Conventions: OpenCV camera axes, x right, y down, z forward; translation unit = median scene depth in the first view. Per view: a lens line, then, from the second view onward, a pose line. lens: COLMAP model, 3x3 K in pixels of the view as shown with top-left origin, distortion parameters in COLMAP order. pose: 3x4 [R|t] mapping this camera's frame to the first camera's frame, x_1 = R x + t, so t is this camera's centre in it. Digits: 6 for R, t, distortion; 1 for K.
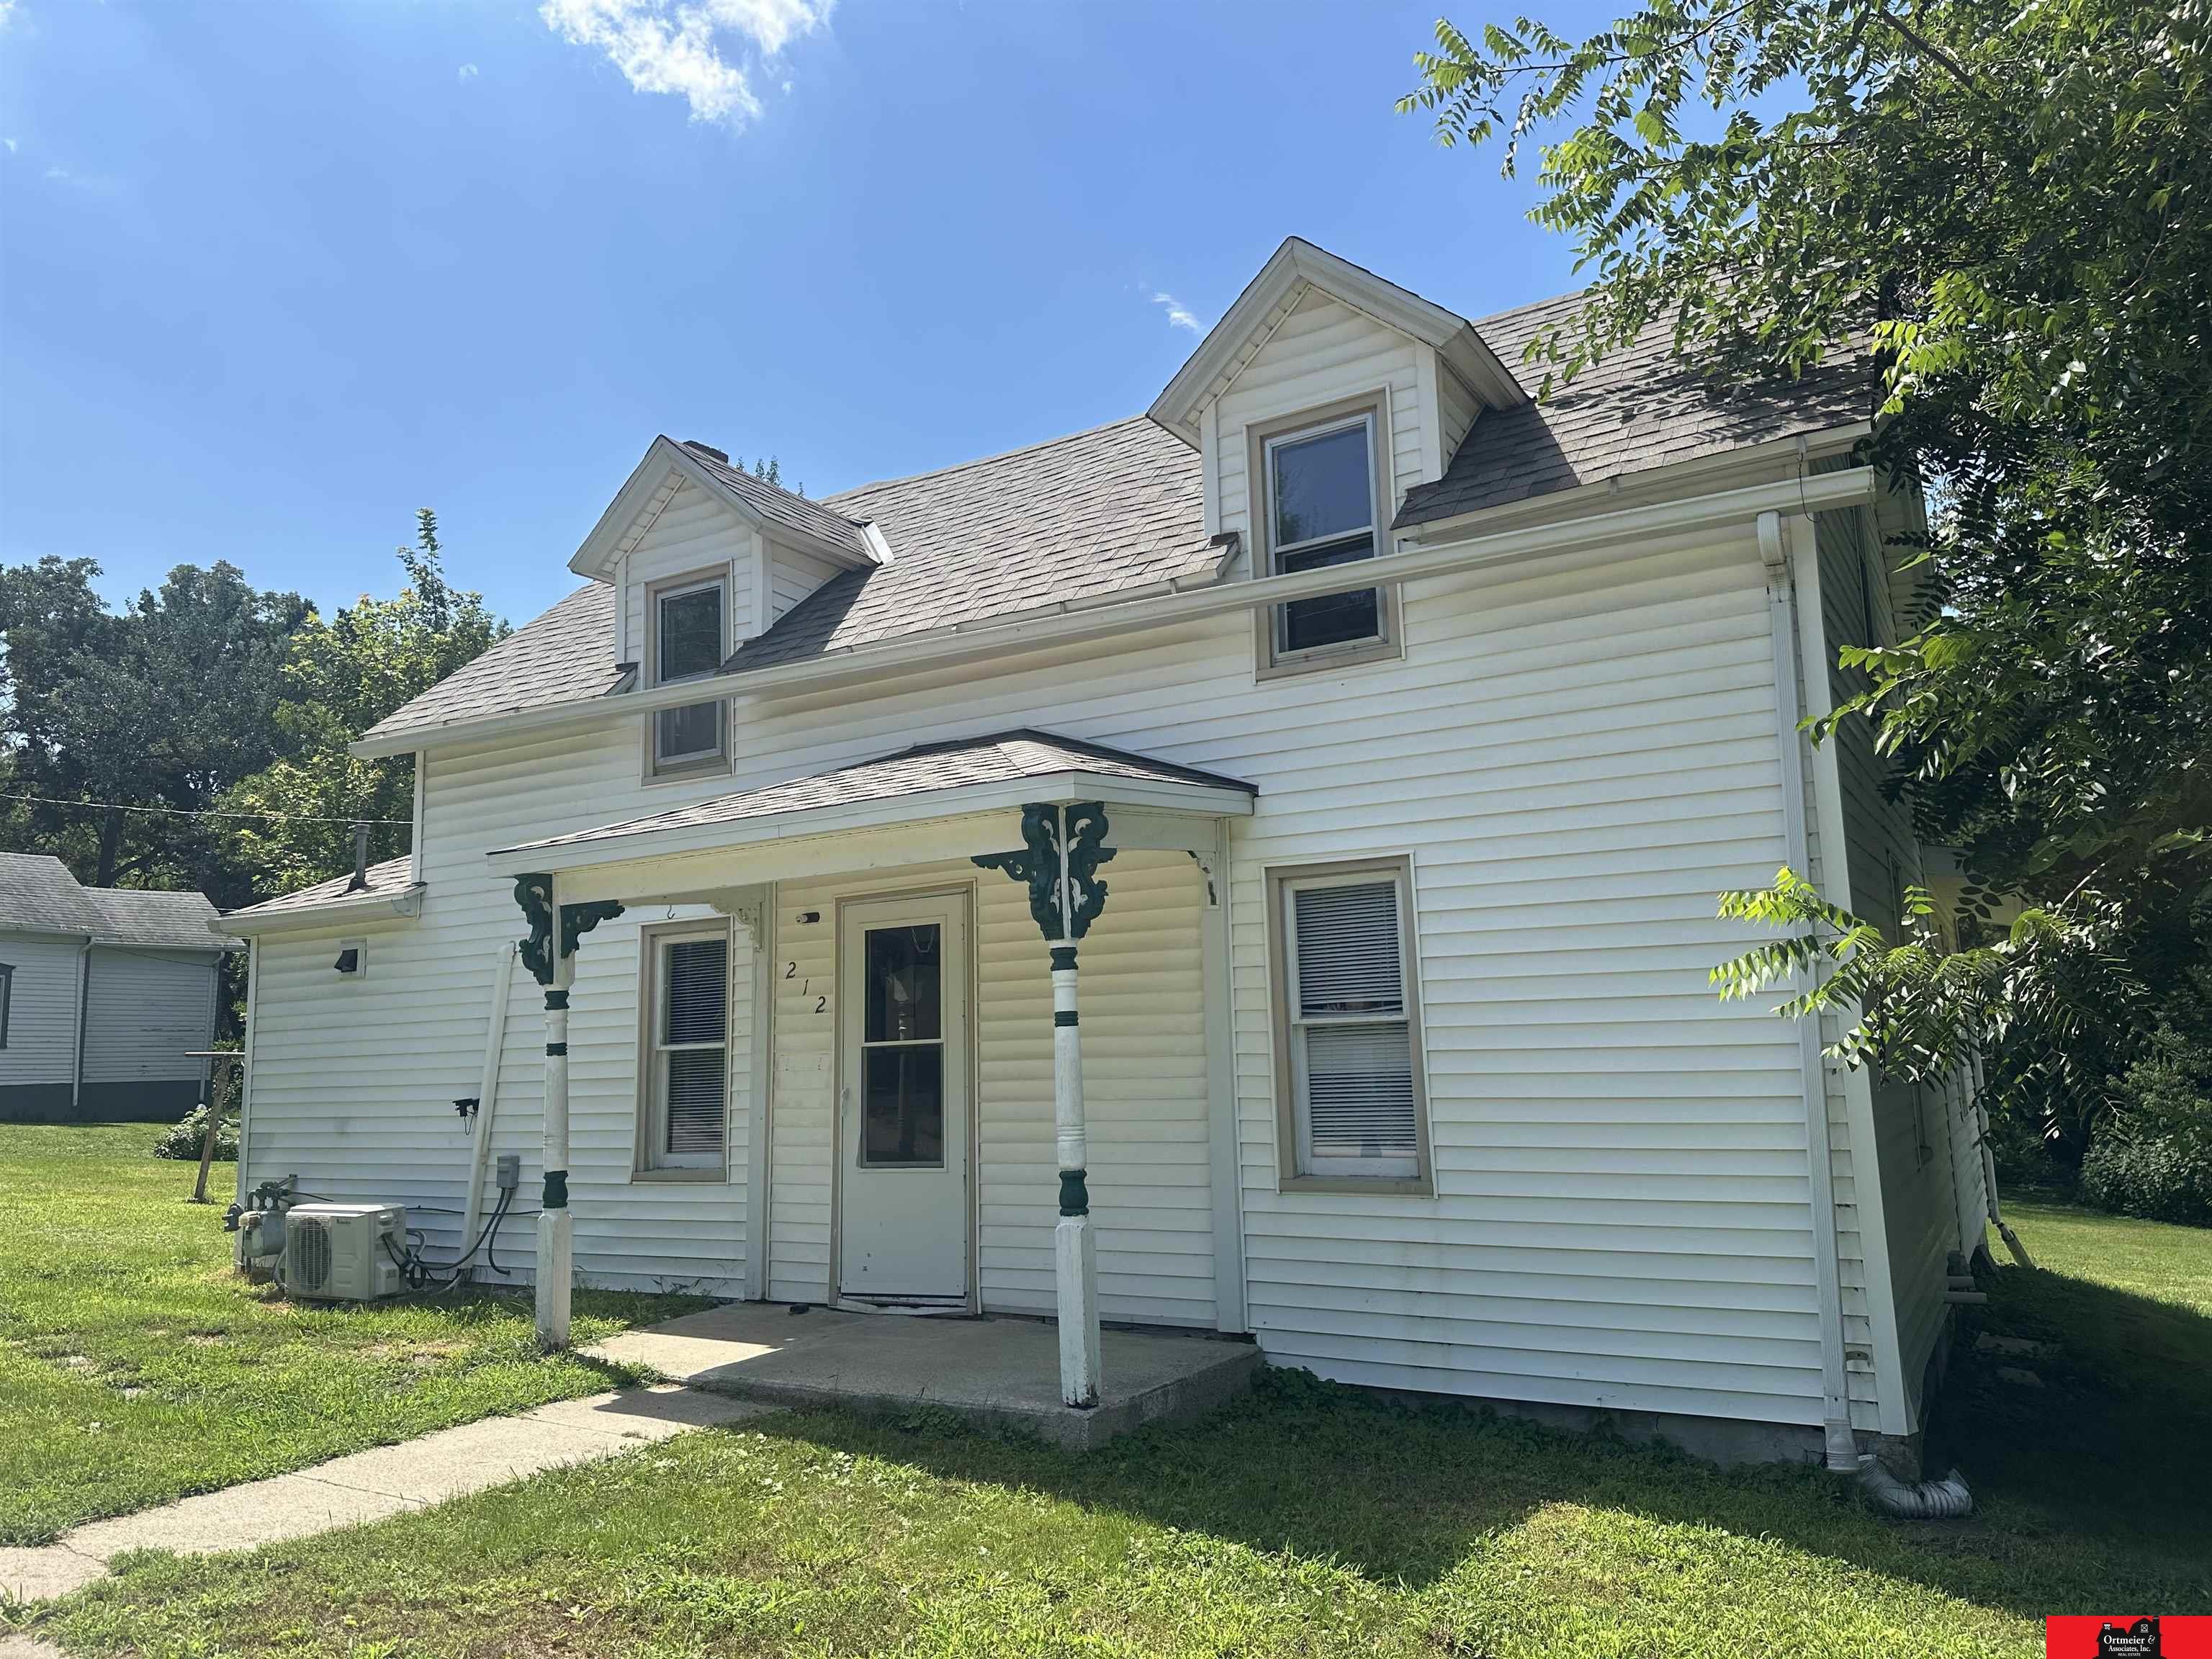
lens RADIAL K [[1517.3, 0, 1104.6], [0, 1517.3, 845.7], [0, 0, 1]] dist [0.154713, -0.284769]
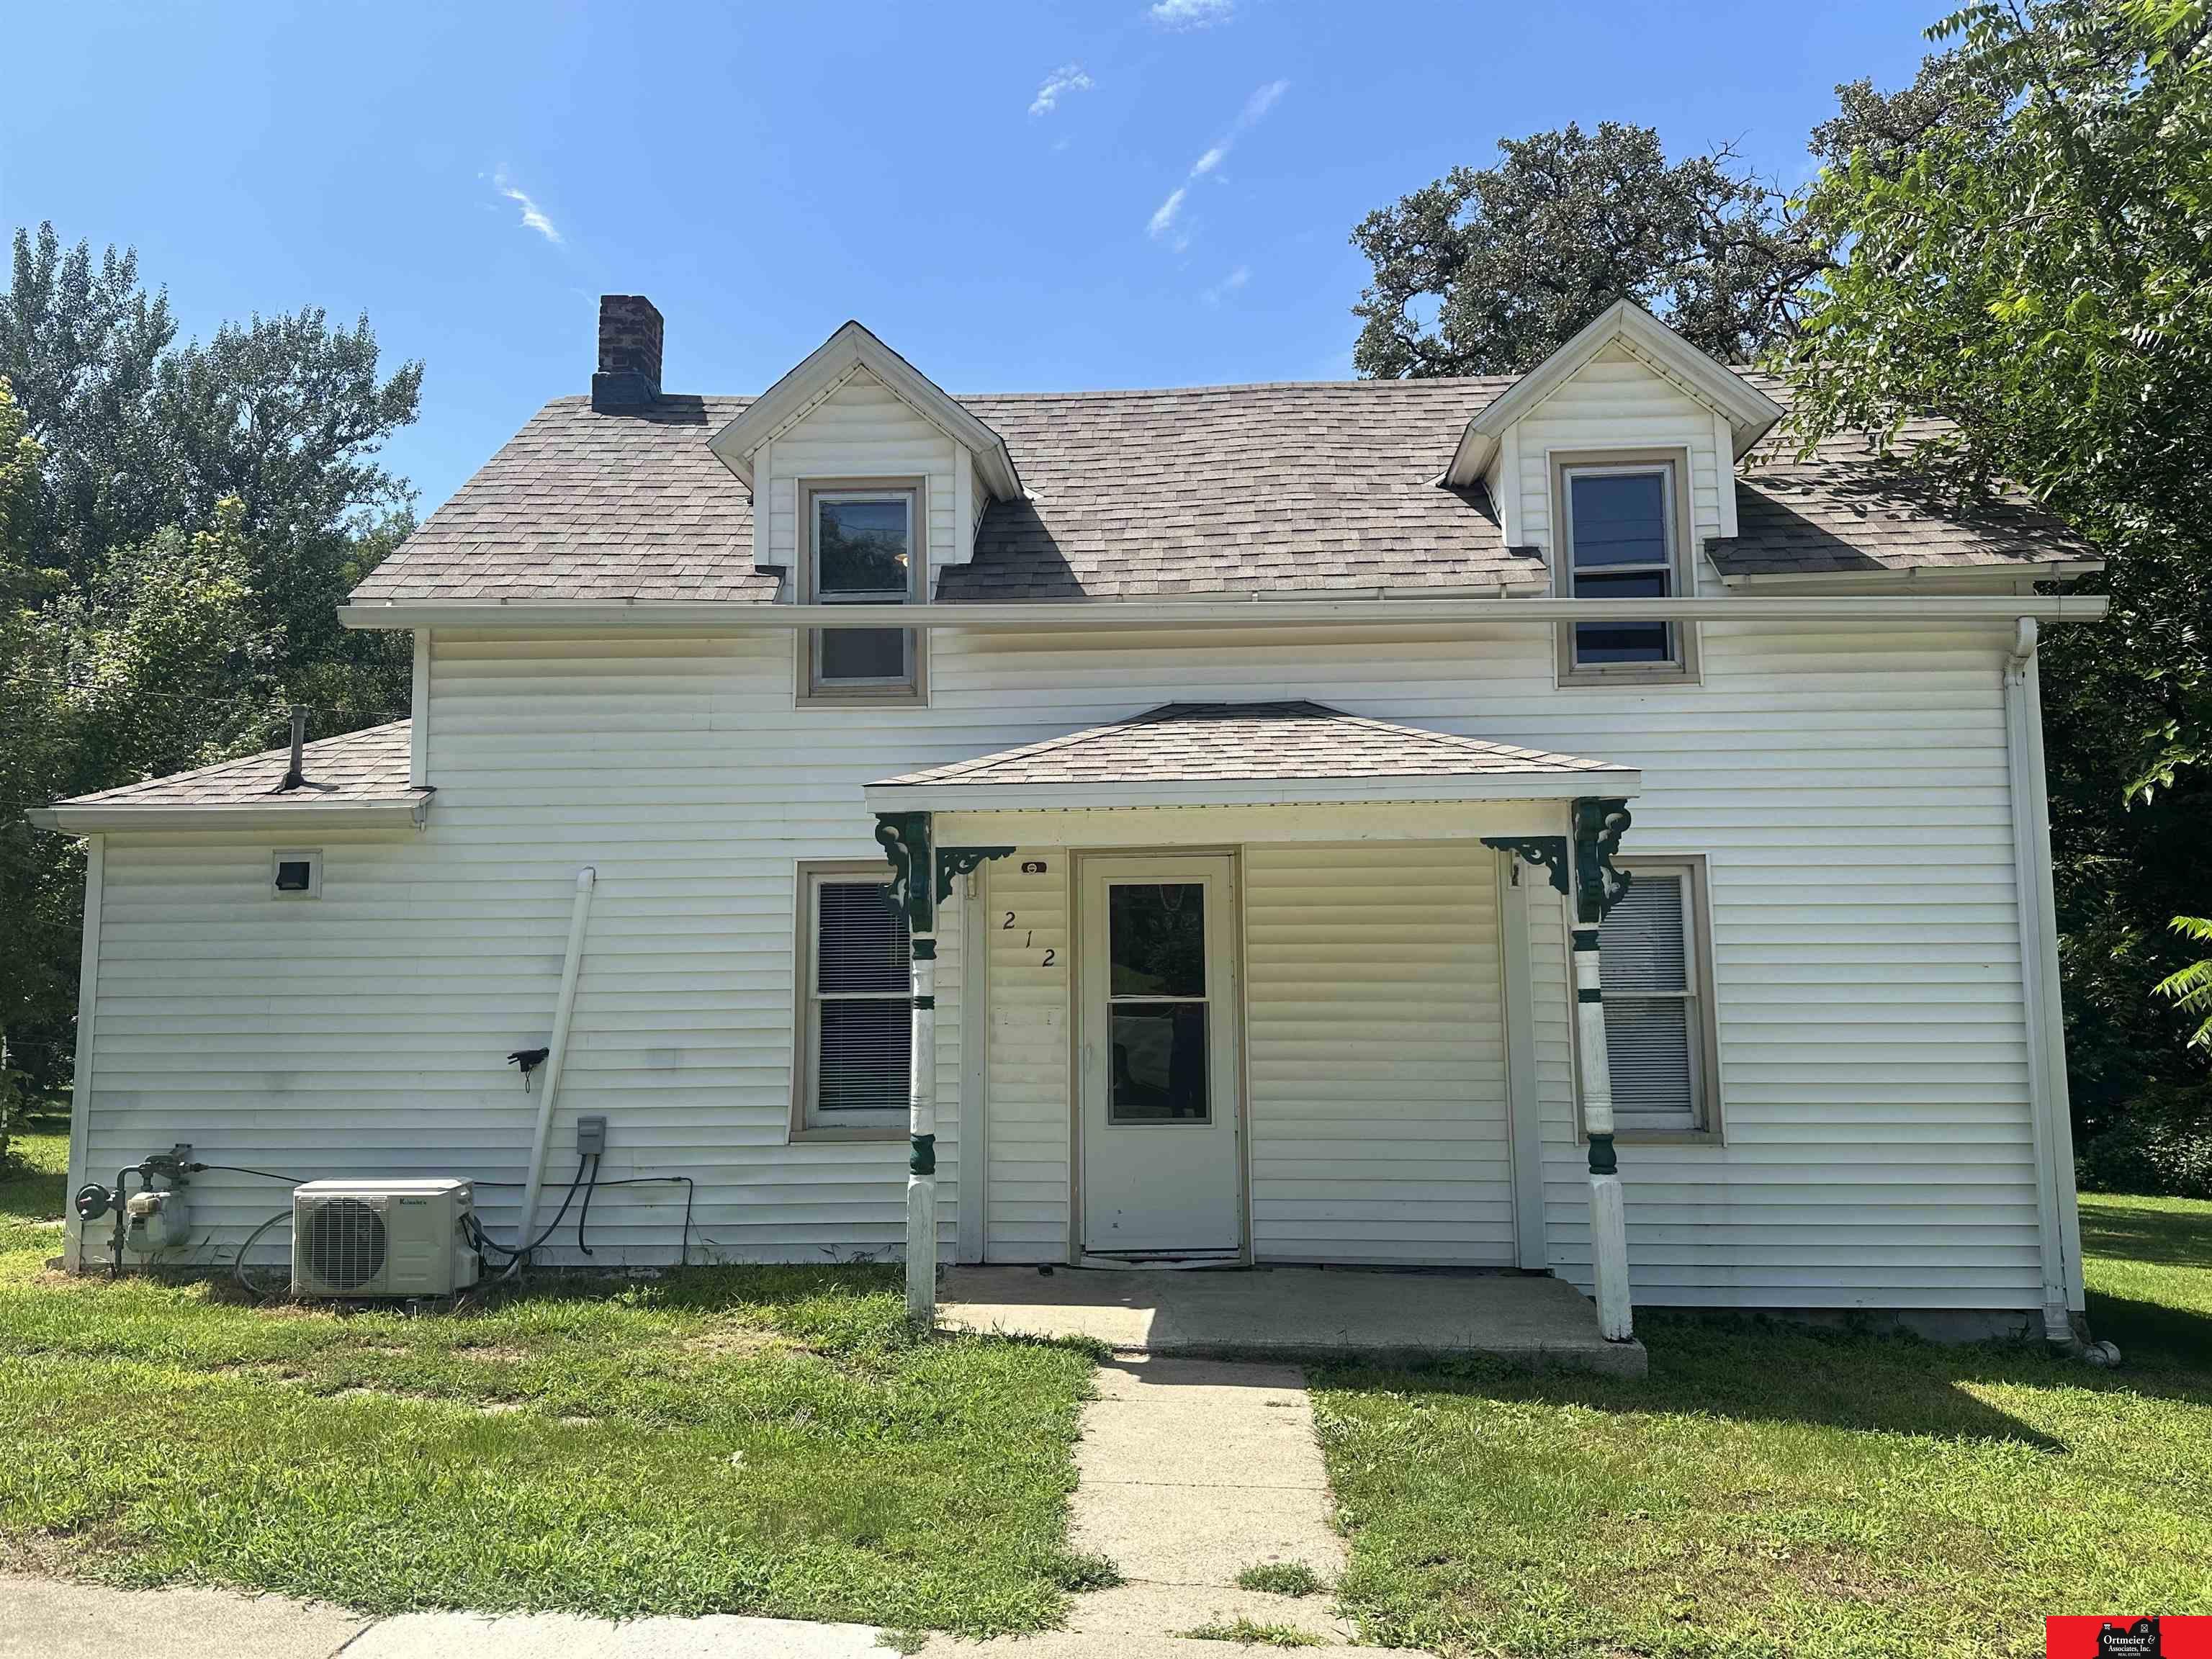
lens RADIAL K [[1520.7, 0, 1106.0], [0, 1520.7, 829.5], [0, 0, 1]] dist [0.141529, -0.215257]
pose [[0.888513, 0.066389, 0.454023, -0.635345], [-0.082067, 0.996516, 0.014887, 0.005529], [-0.451453, -0.050488, 0.890866, 0.132878]]
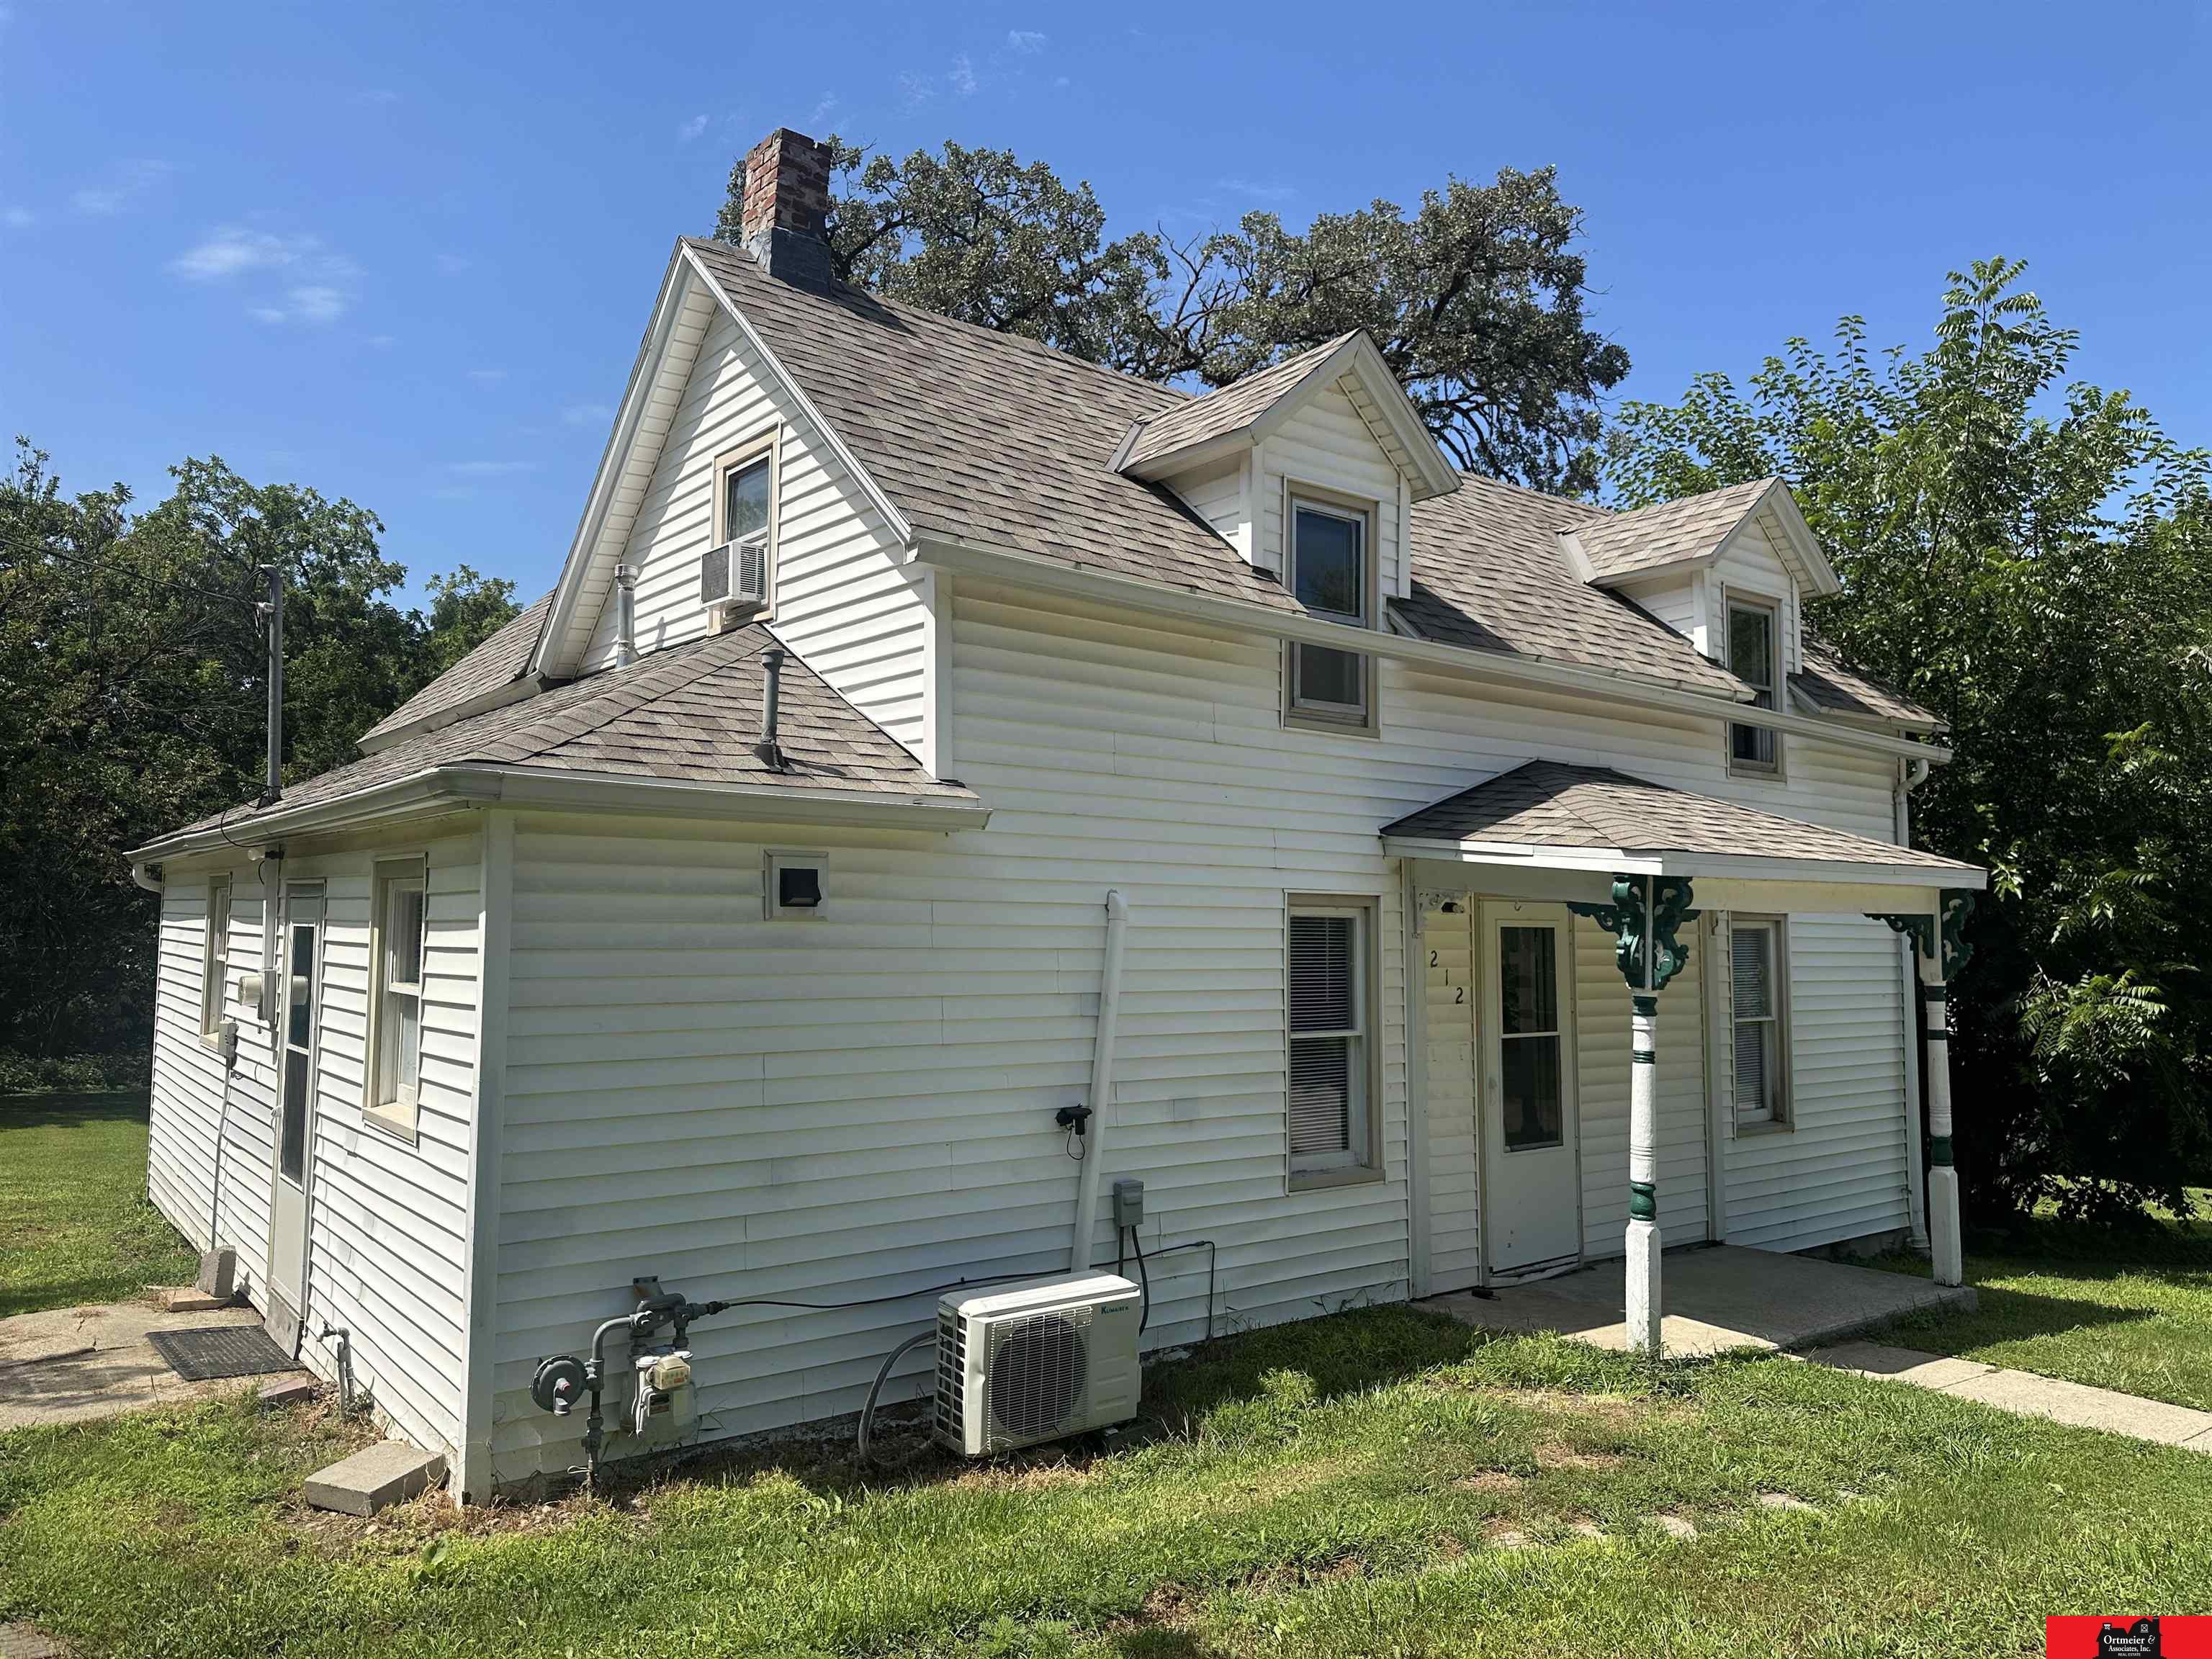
lens RADIAL K [[1520.7, 0, 1106.0], [0, 1520.7, 829.5], [0, 0, 1]] dist [0.141529, -0.215257]
pose [[0.374495, 0.092508, 0.922603, -1.289725], [-0.155395, 0.987200, -0.035909, 0.072717], [-0.914115, -0.129920, 0.384076, 0.889211]]
